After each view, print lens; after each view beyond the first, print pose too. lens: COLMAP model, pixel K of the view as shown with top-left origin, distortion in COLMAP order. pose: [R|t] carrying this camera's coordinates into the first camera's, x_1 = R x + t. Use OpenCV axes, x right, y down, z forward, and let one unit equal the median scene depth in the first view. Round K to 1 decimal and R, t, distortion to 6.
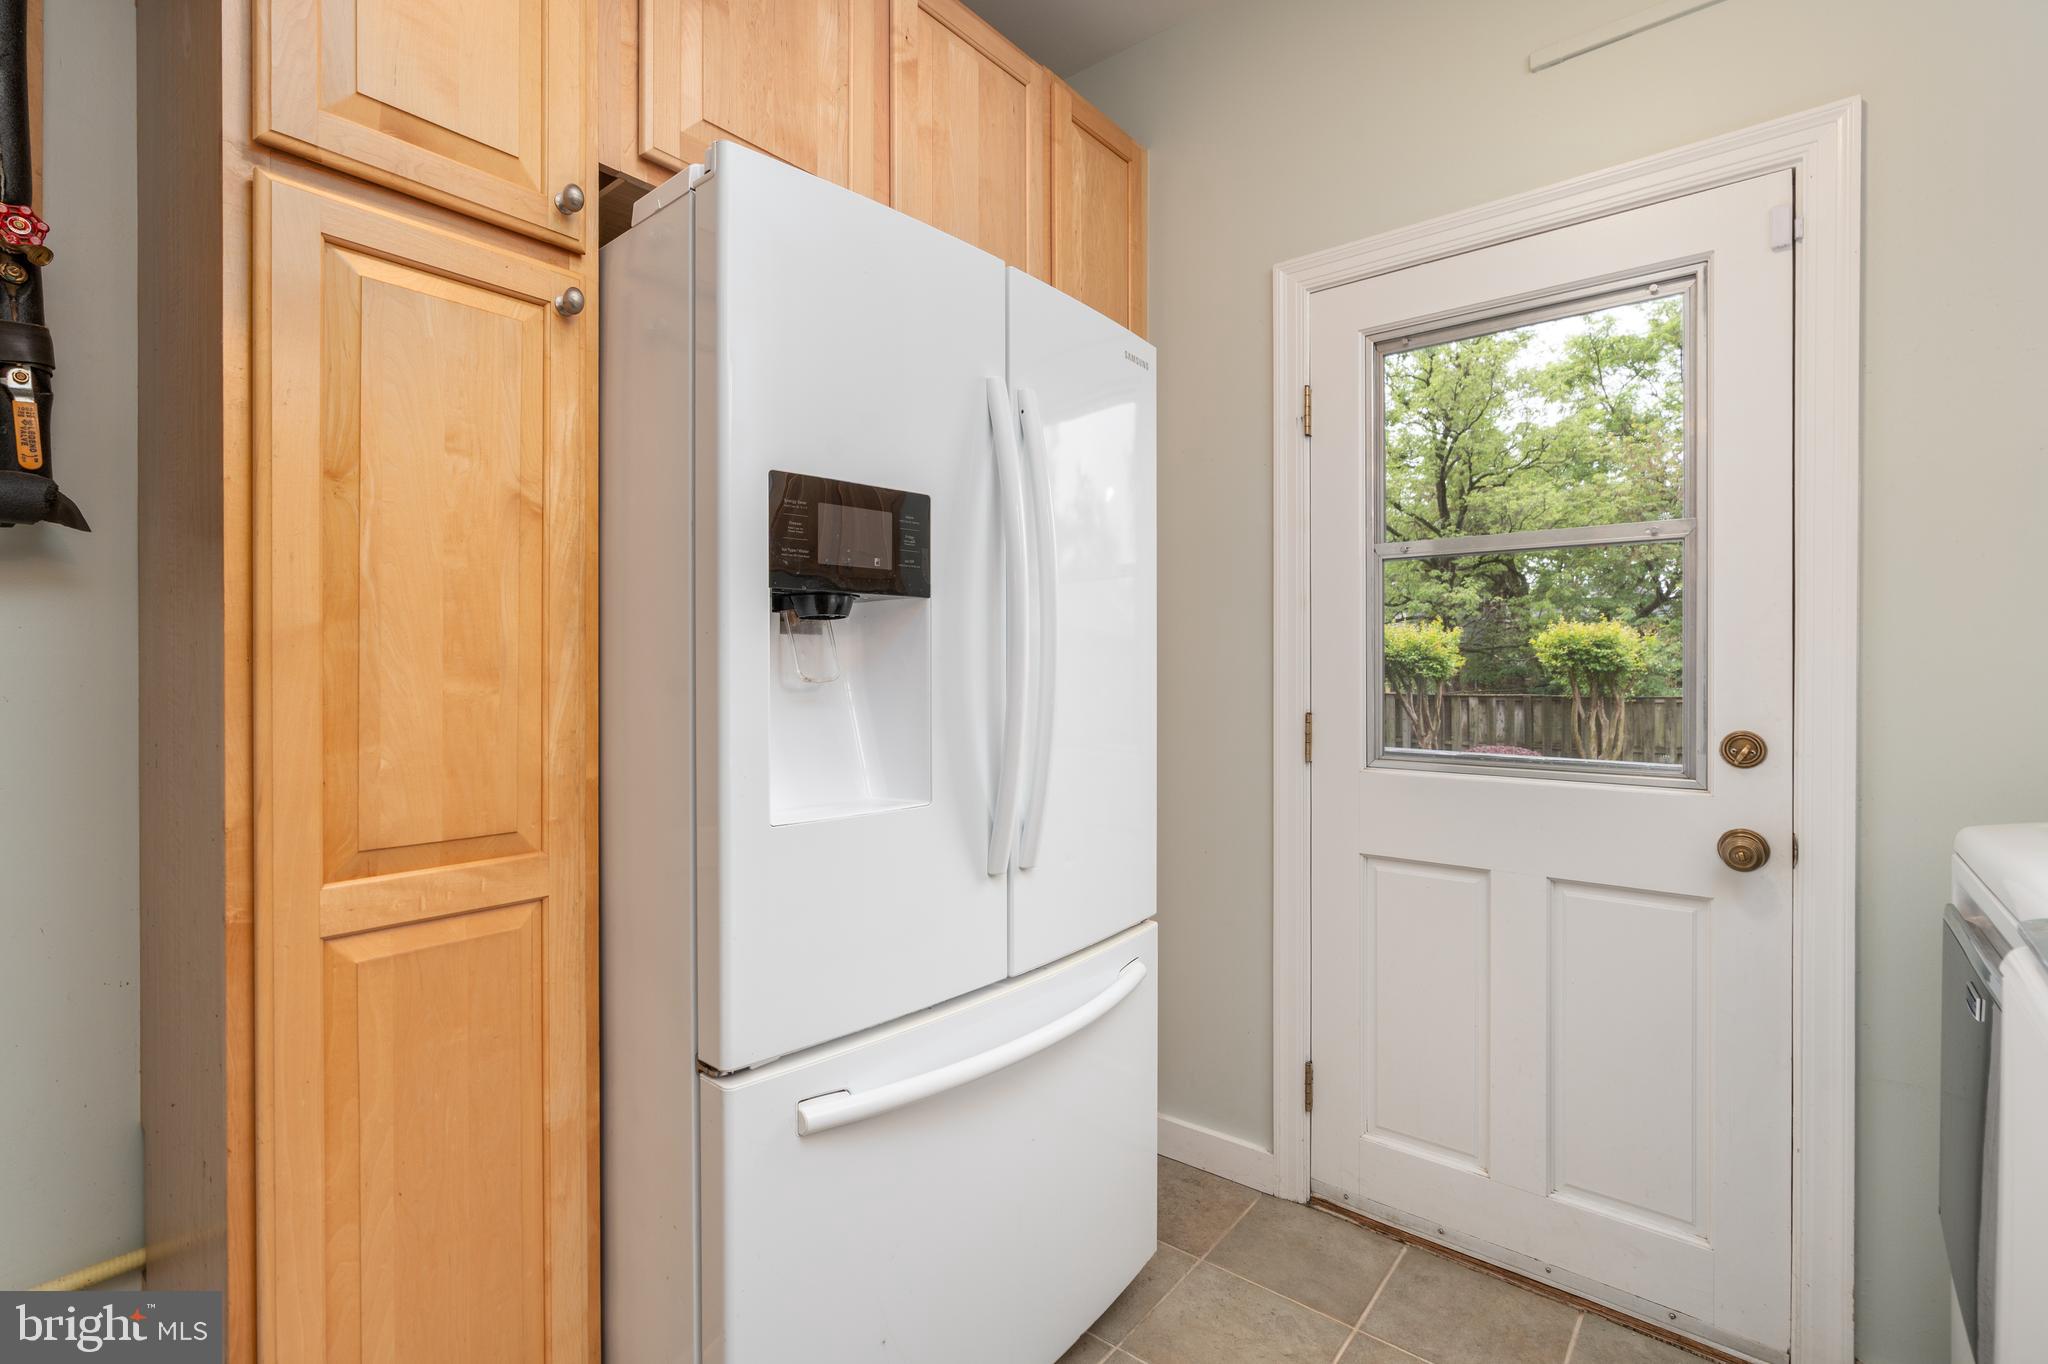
lens RADIAL K [[929.7, 0, 1020.7], [0, 929.7, 671.9], [0, 0, 1]] dist [-0.008632, 0.003601]
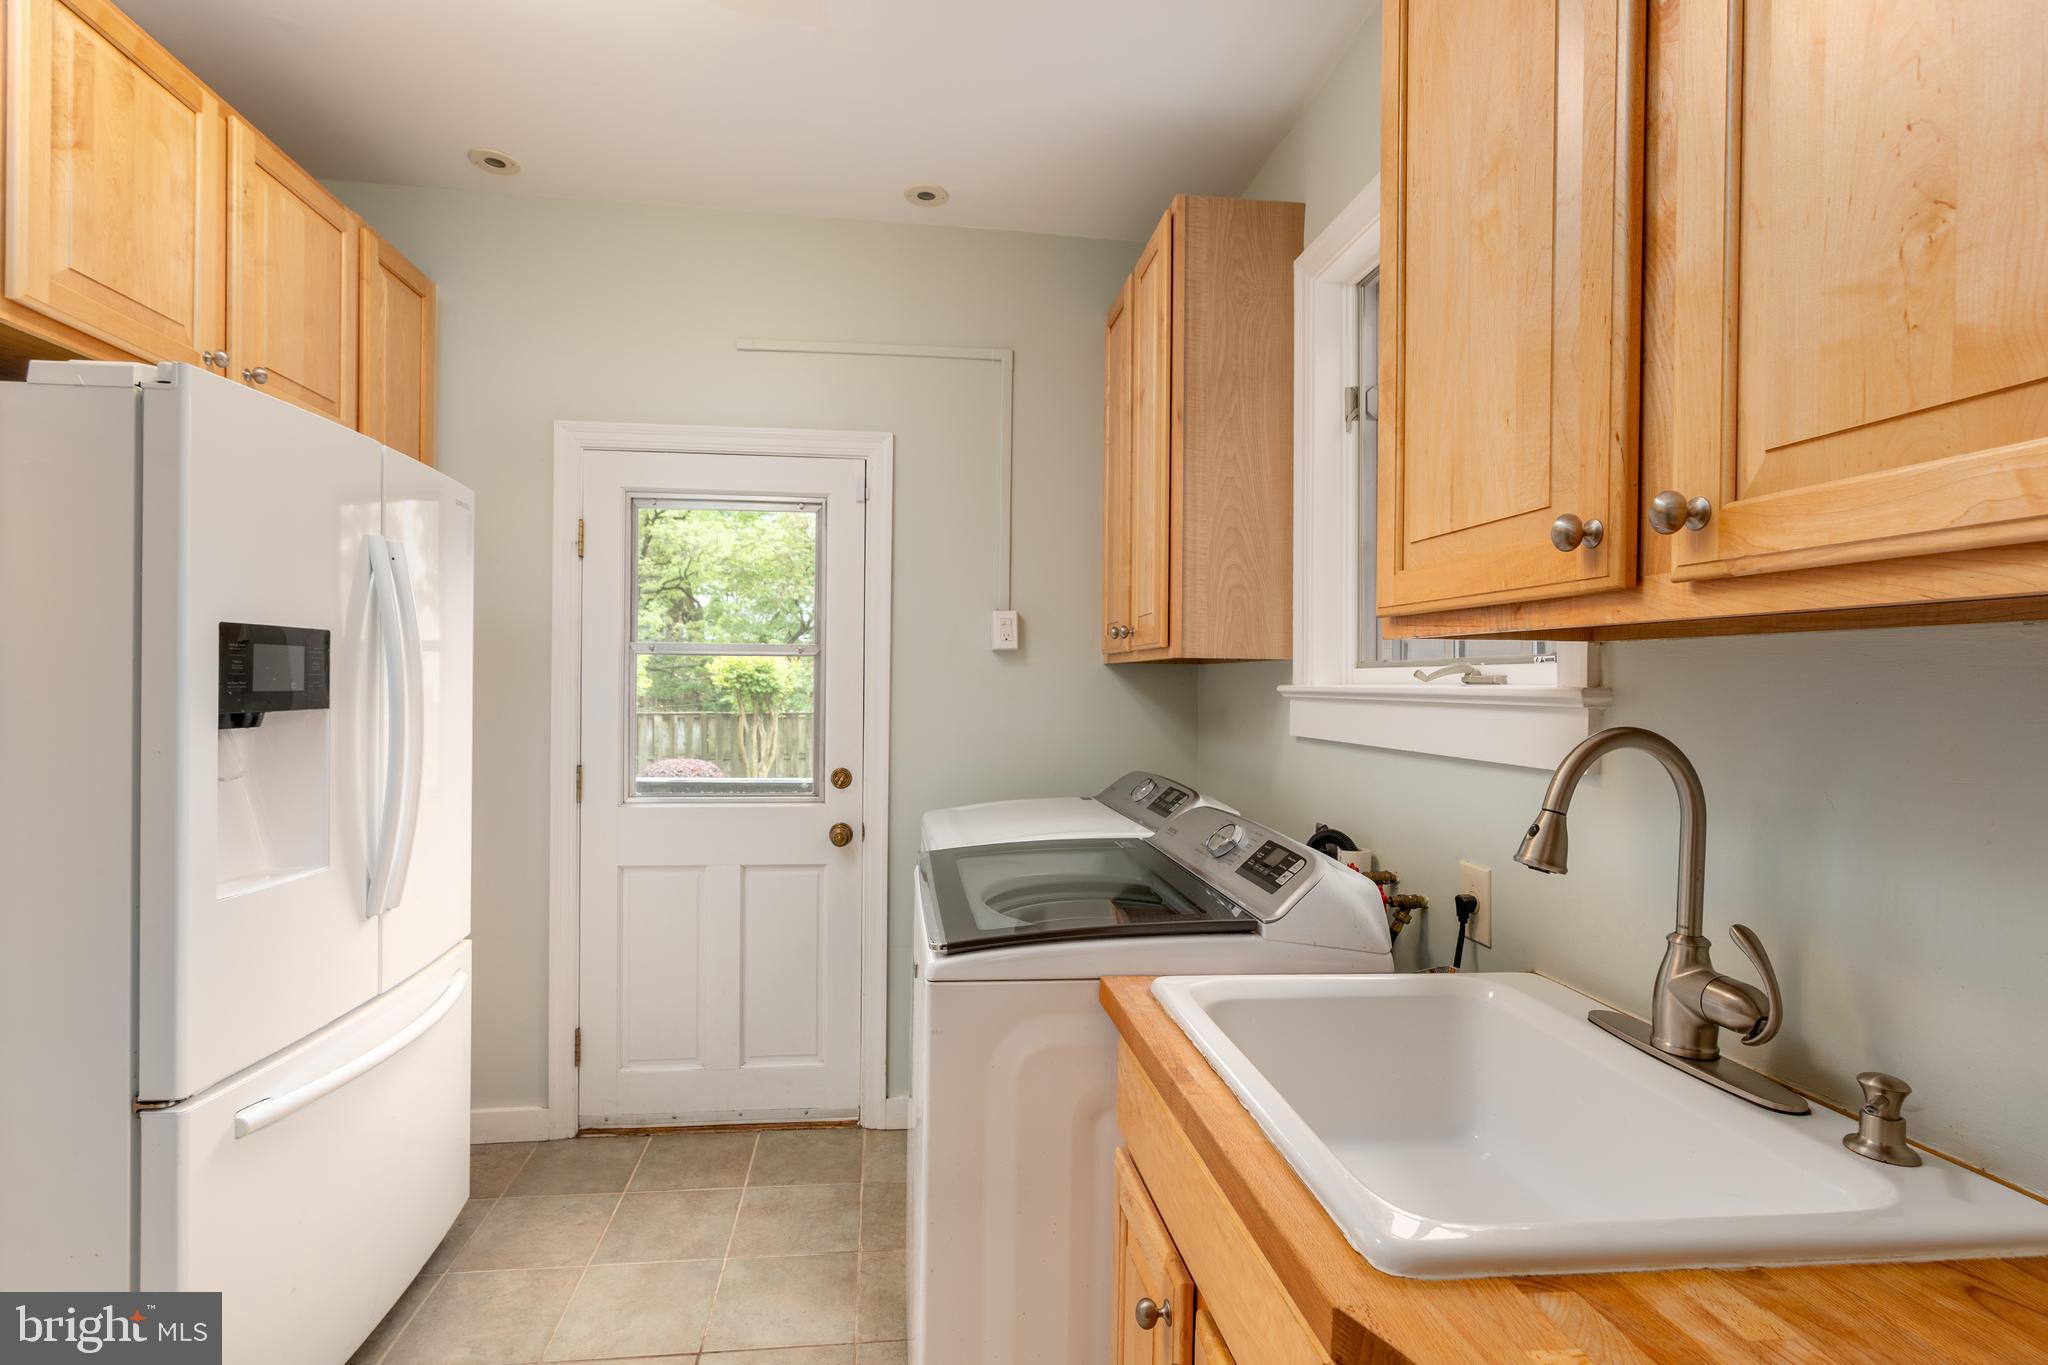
lens RADIAL K [[929.7, 0, 982.1], [0, 929.7, 680.0], [0, 0, 1]] dist [-0.008632, 0.003601]
pose [[0.700446, 0.009623, 0.713641, -0.249335], [-0.005410, 0.999952, -0.008174, -0.074216], [-0.713685, 0.001864, 0.700464, -0.361942]]
